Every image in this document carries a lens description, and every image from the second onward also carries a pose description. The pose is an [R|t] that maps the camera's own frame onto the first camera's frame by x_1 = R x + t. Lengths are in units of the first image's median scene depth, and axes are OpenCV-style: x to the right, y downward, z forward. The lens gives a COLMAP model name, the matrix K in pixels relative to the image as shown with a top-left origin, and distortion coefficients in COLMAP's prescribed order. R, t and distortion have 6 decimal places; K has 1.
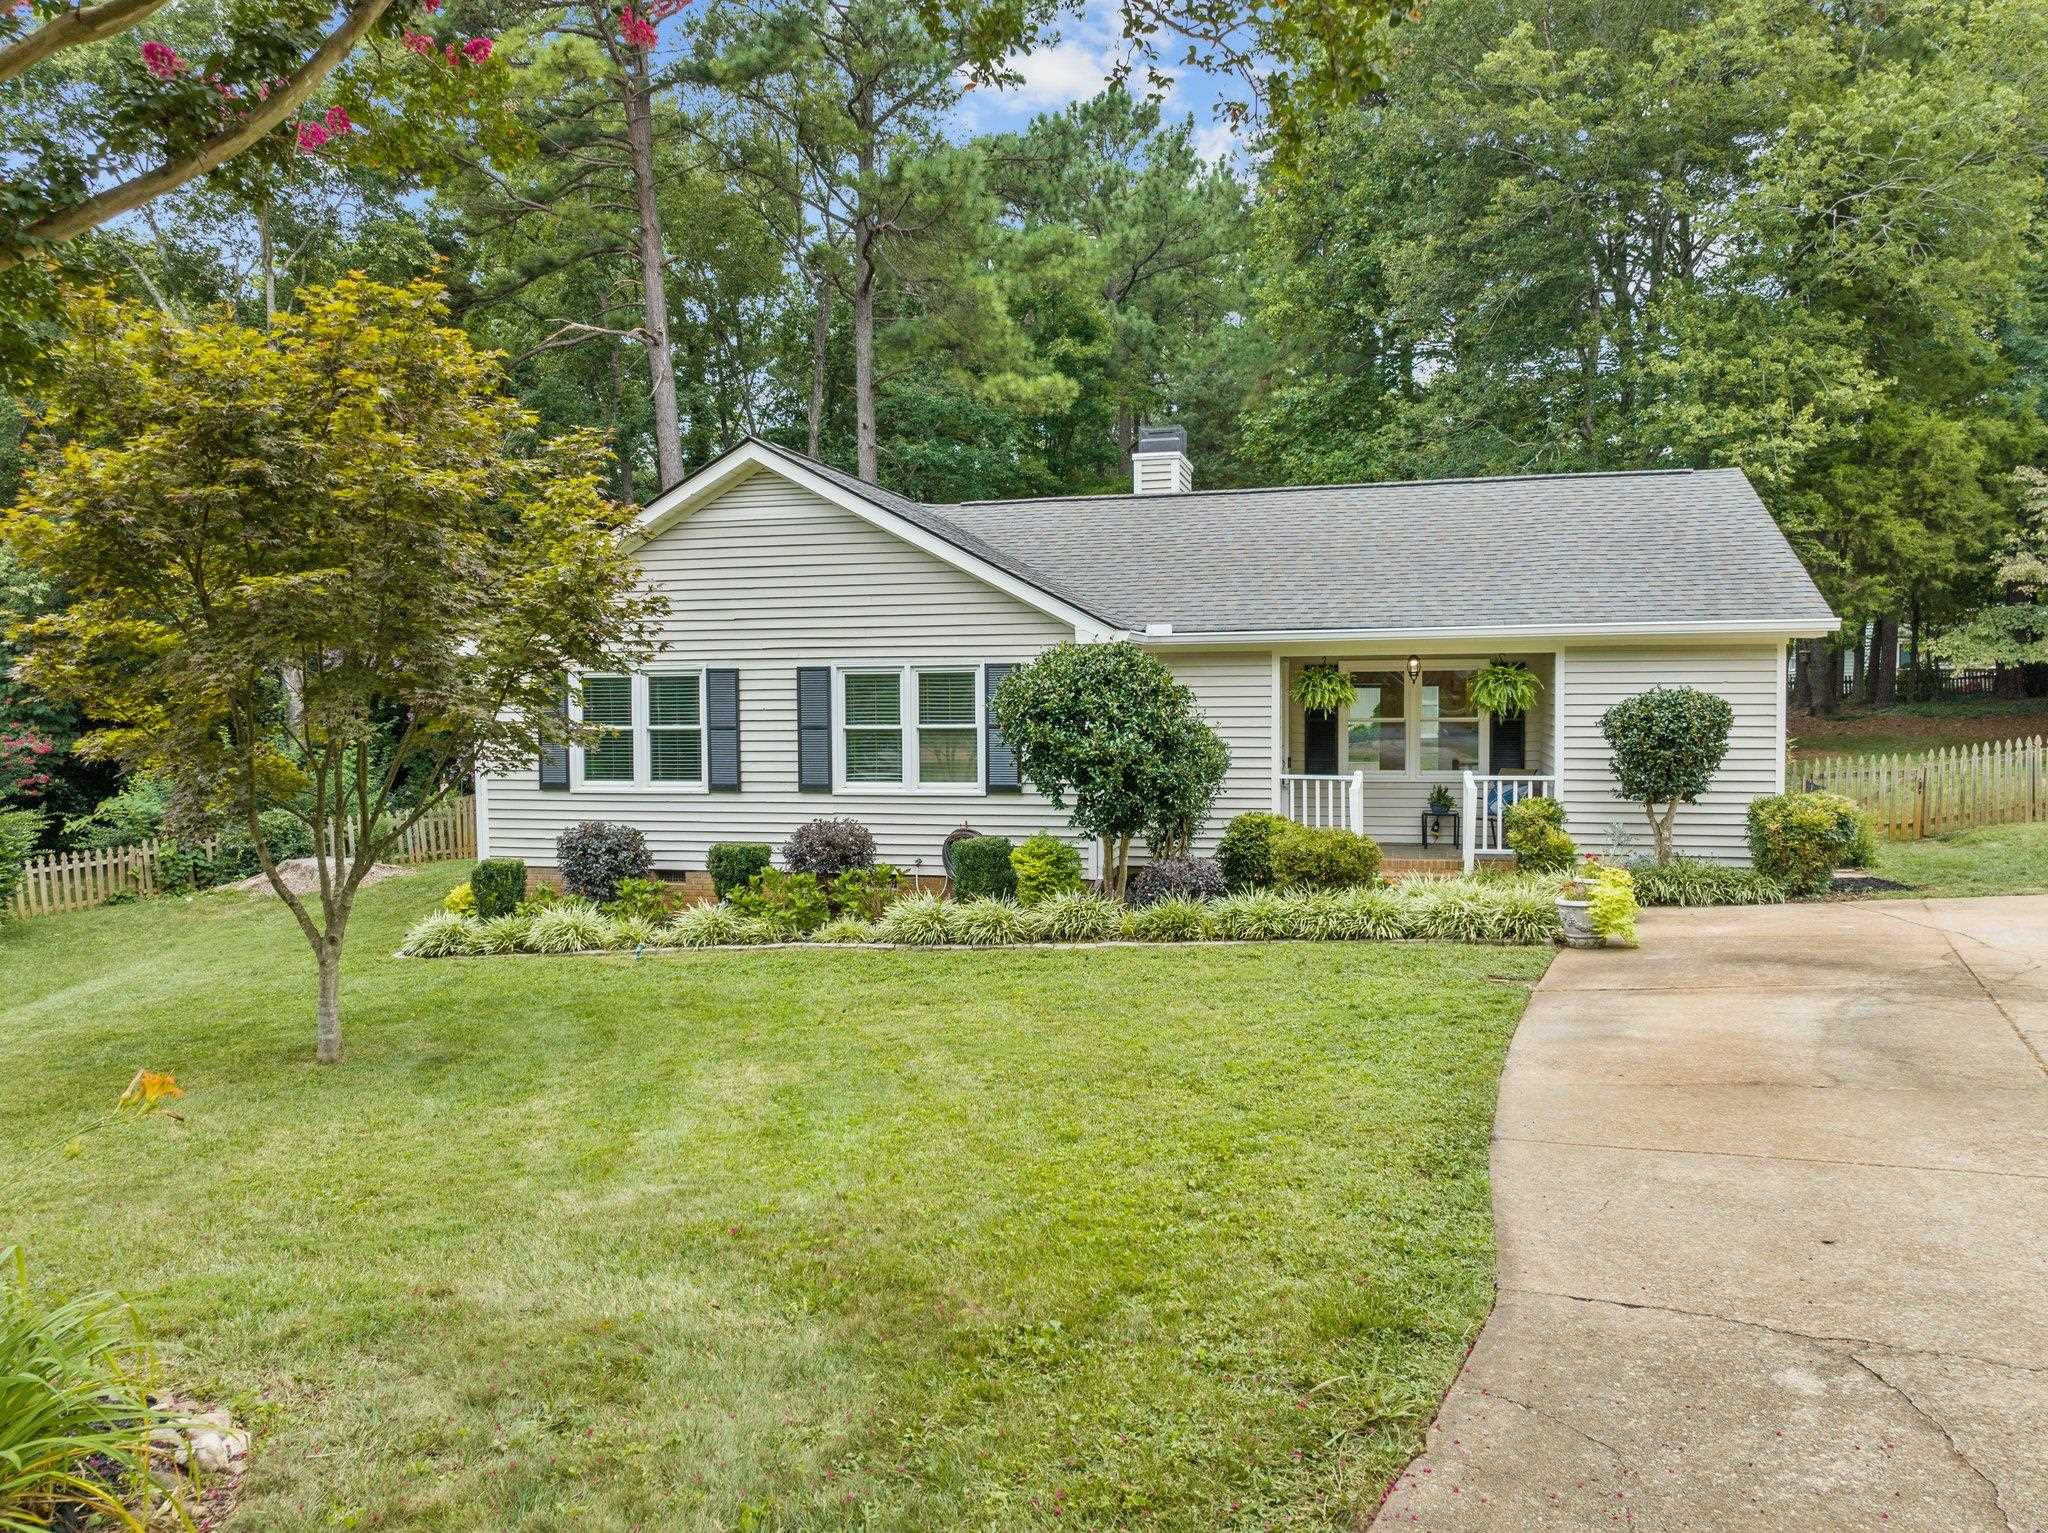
lens RADIAL K [[1447.1, 0, 1032.6], [0, 1447.1, 763.9], [0, 0, 1]] dist [-0.038239, -0.002293]
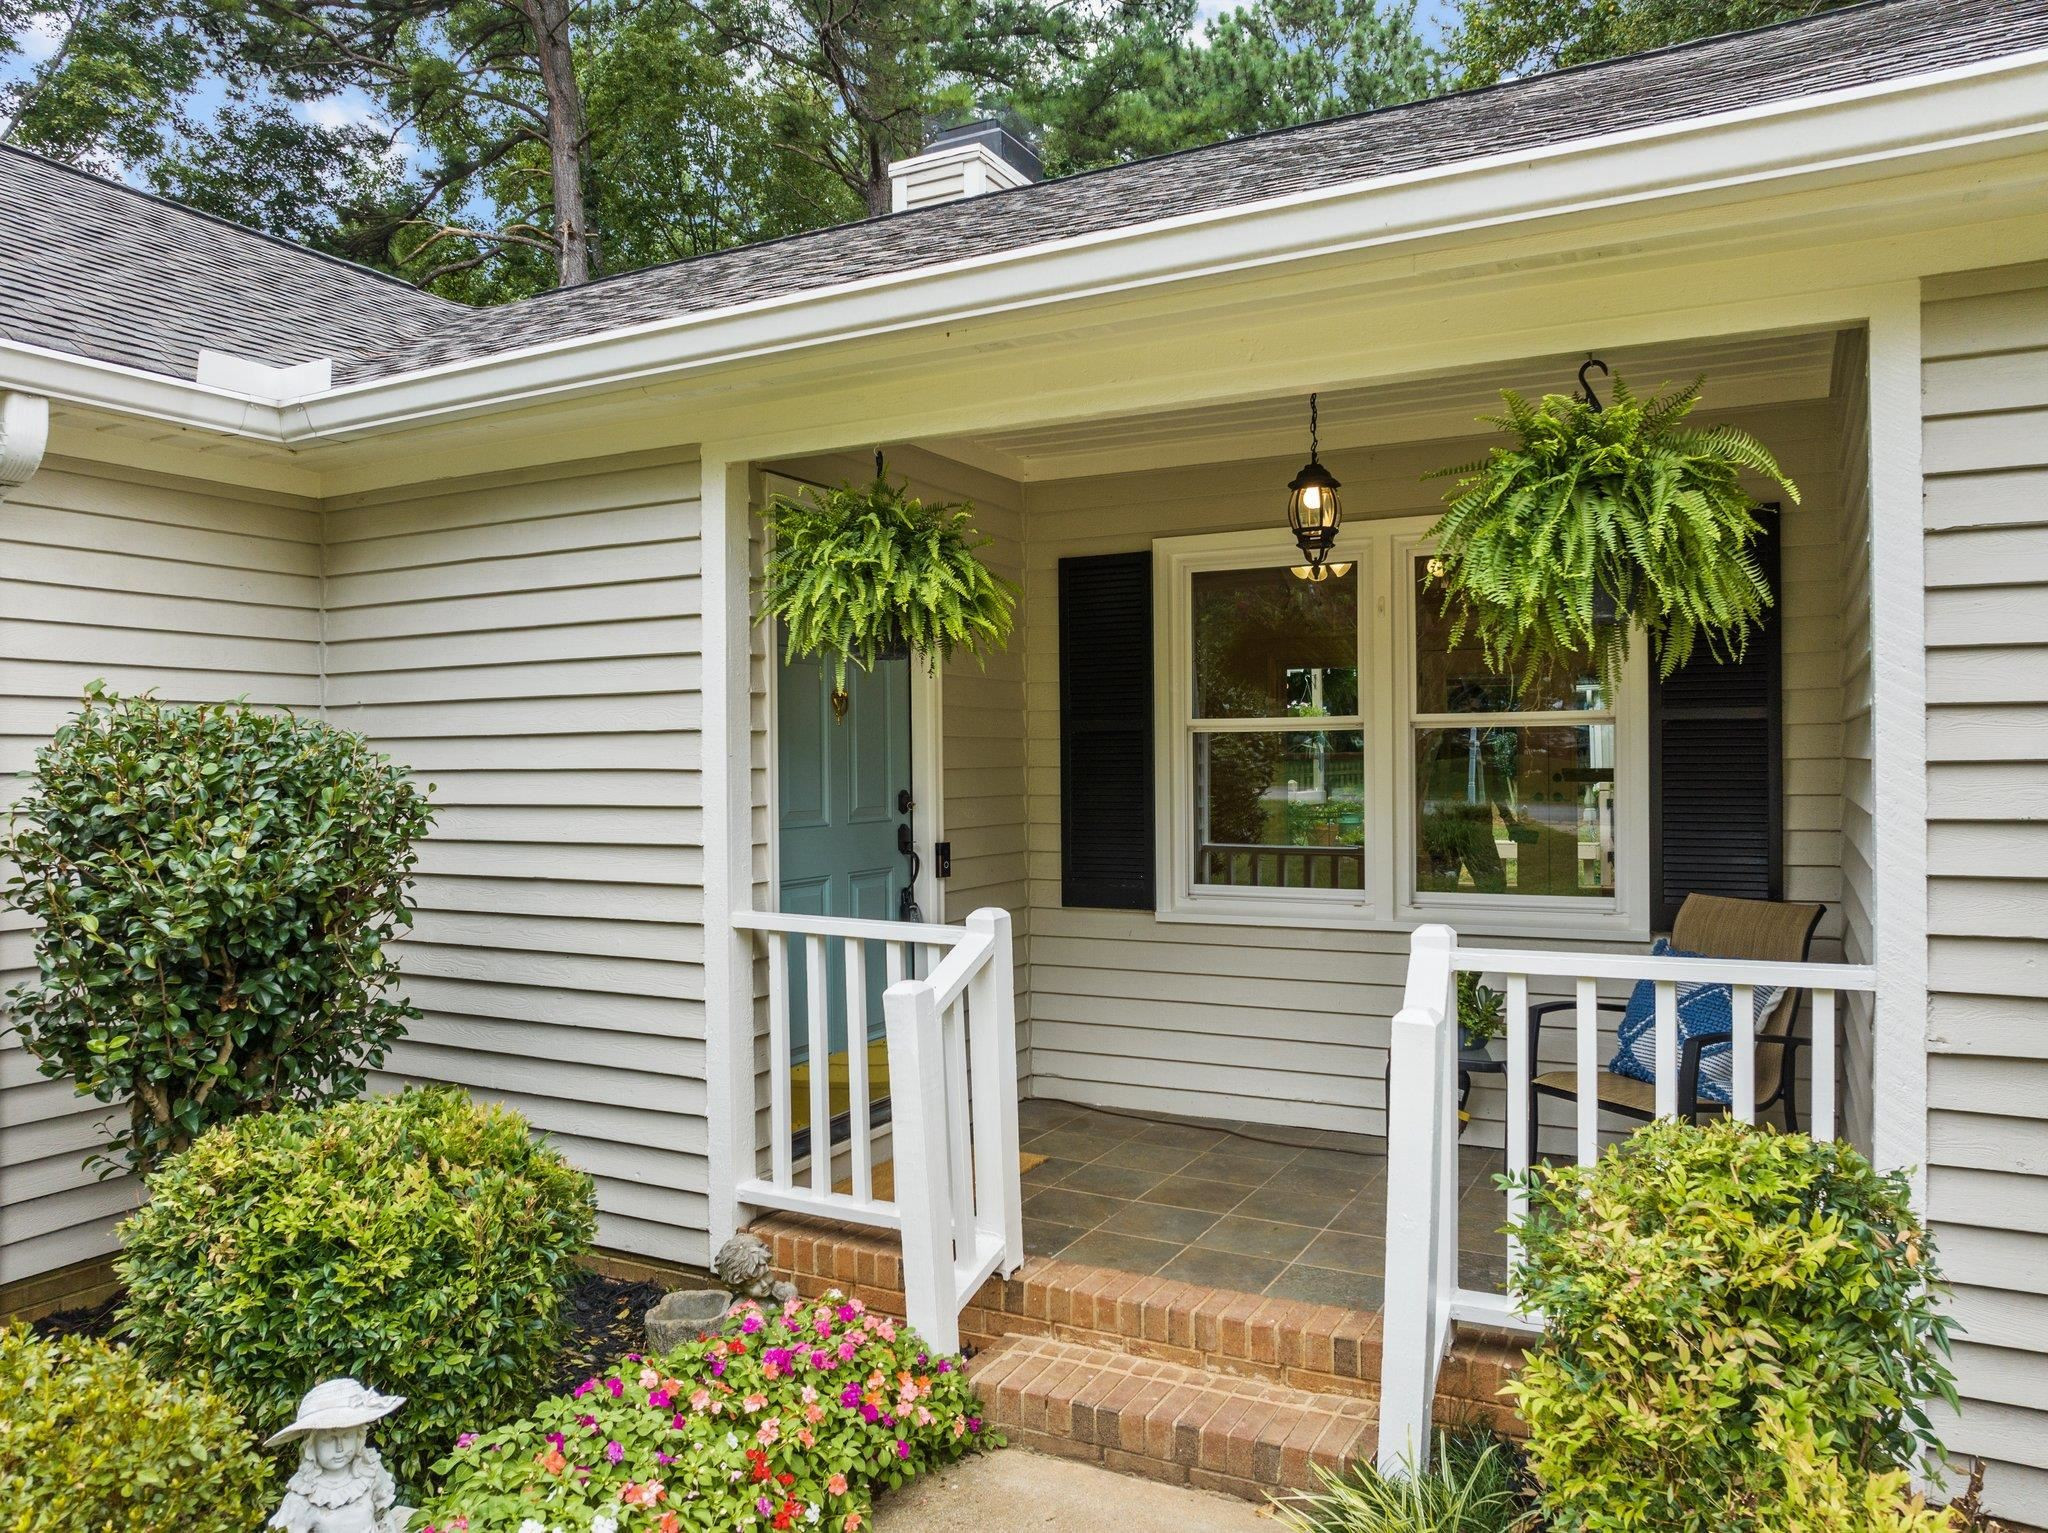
lens RADIAL K [[1447.1, 0, 1032.6], [0, 1447.1, 763.9], [0, 0, 1]] dist [-0.038239, -0.002293]
pose [[0.973296, 0.003137, -0.229533, 0.291443], [-0.013838, 0.998890, -0.045027, -0.008522], [0.229137, 0.047001, 0.972259, 0.774561]]
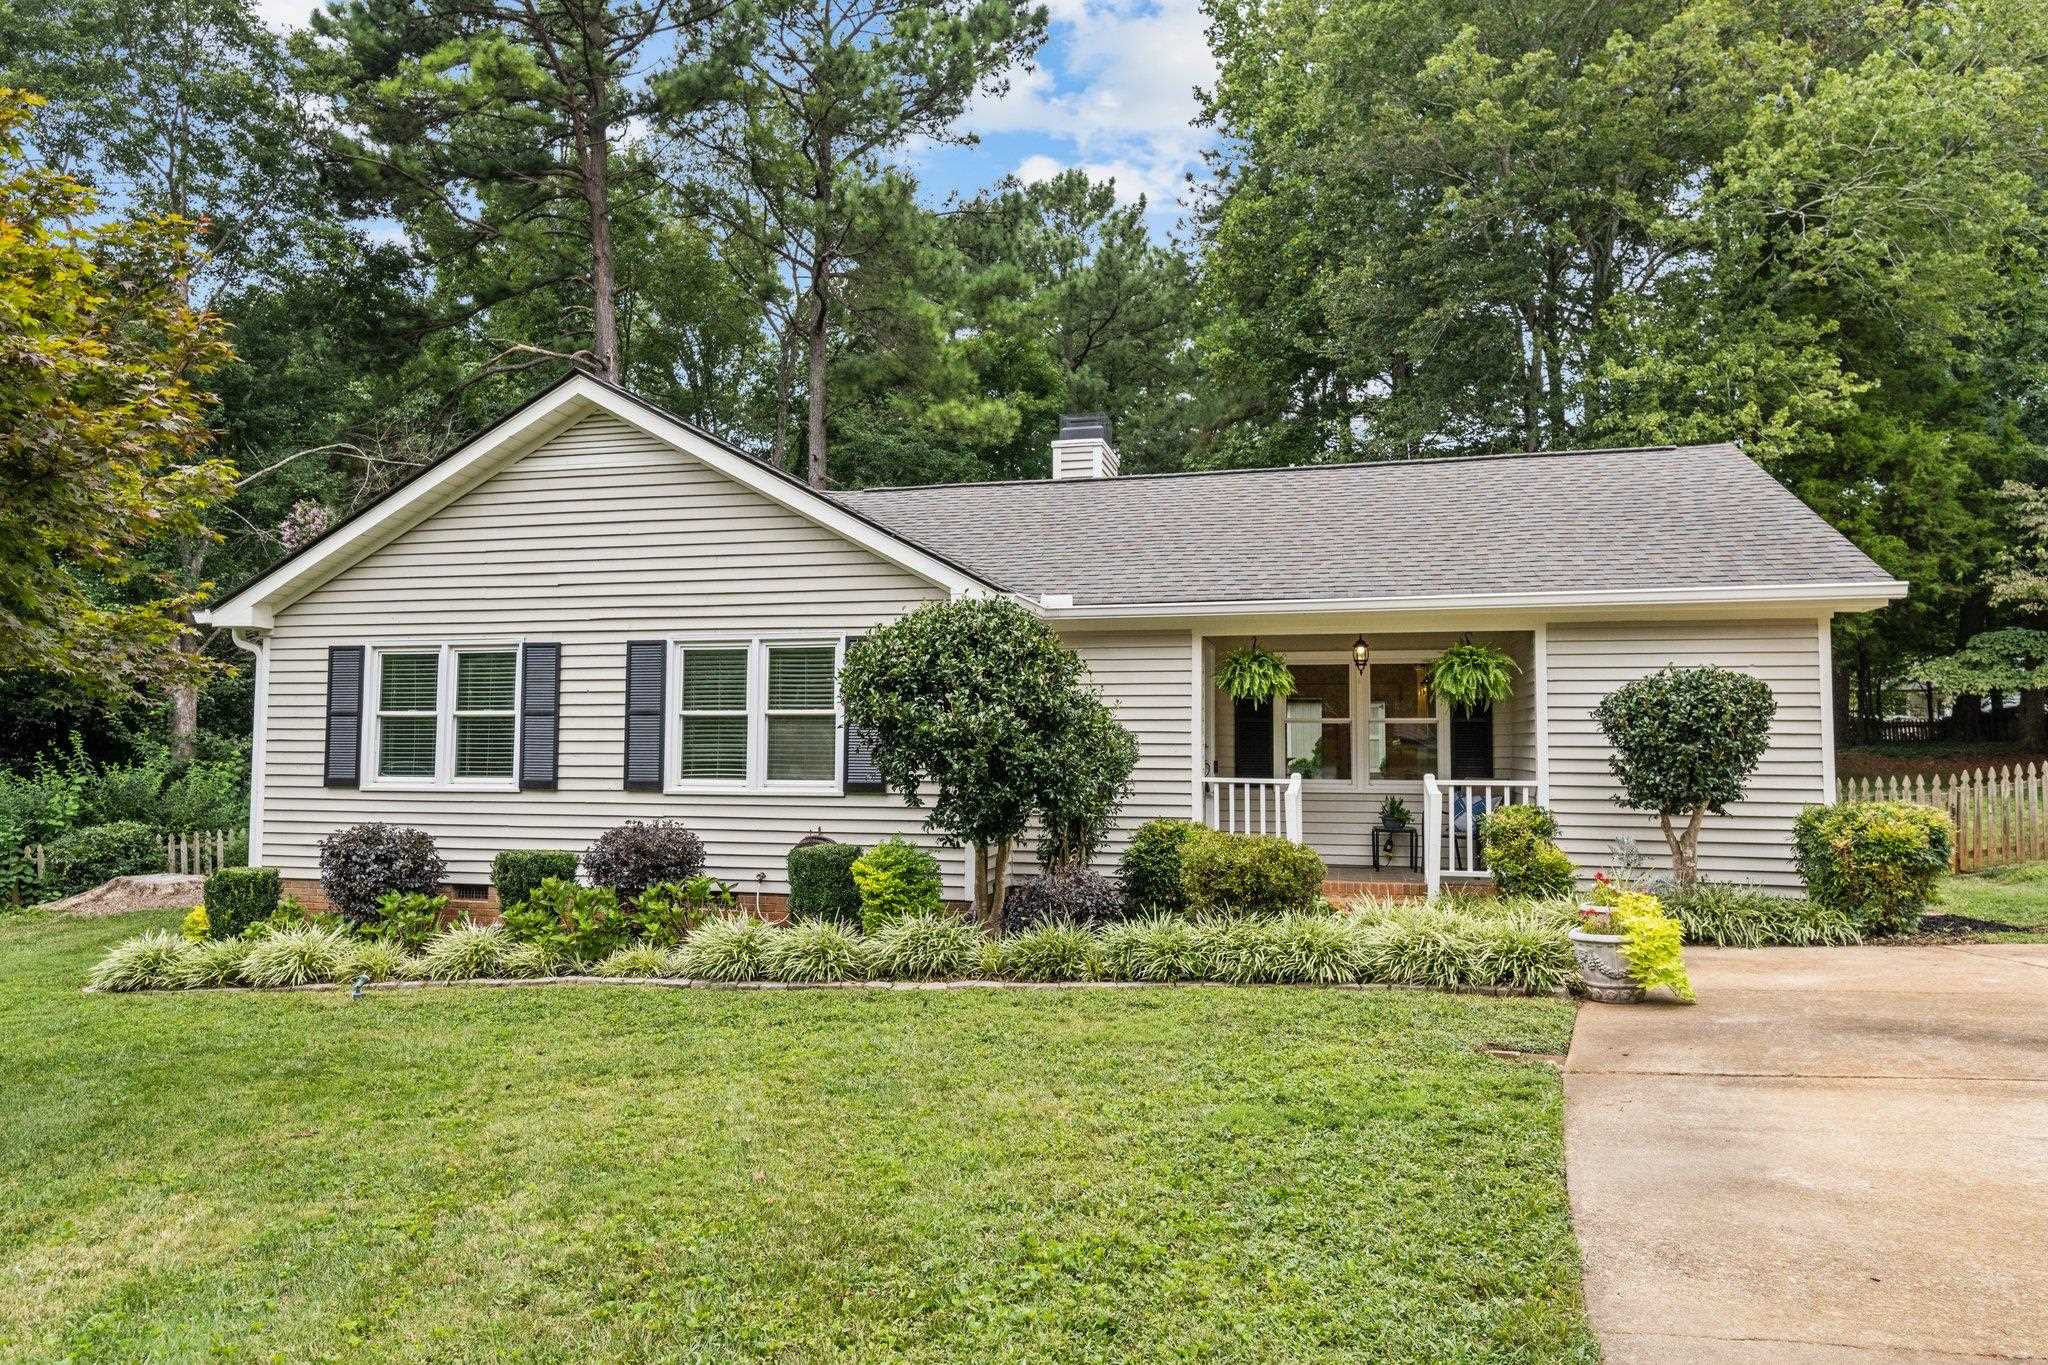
lens RADIAL K [[1277.3, 0, 1024.0], [0, 1277.3, 682.5], [0, 0, 1]] dist [0.017542, 0.000883]
pose [[0.999858, 0.015195, 0.007265, 0.064169], [-0.014387, 0.994816, -0.100673, 0.029407], [-0.008757, 0.100554, 0.994893, 0.269002]]
